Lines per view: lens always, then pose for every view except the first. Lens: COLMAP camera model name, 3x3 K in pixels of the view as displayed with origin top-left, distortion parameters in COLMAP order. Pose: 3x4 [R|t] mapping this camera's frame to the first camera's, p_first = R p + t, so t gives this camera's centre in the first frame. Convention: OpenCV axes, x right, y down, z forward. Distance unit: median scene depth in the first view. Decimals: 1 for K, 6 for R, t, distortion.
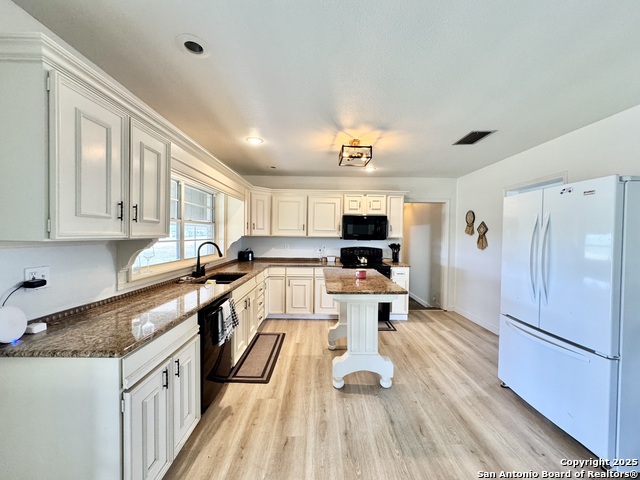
lens RADIAL K [[254.0, 0, 321.3], [0, 254.0, 239.1], [0, 0, 1]] dist [-0.000522, 0.000375]
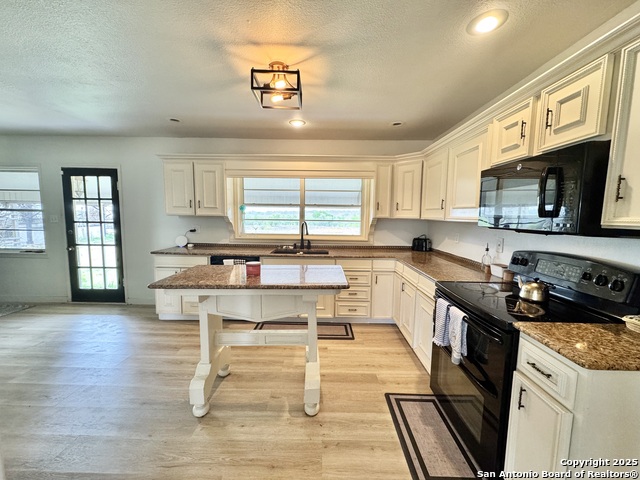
lens RADIAL K [[254.0, 0, 320.3], [0, 254.0, 239.4], [0, 0, 1]] dist [-0.000522, 0.000375]
pose [[-0.014847, 0.084295, -0.996330, 0.512478], [-0.033103, 0.995852, 0.084748, -0.006135], [0.999342, 0.034239, -0.011995, 0.719896]]
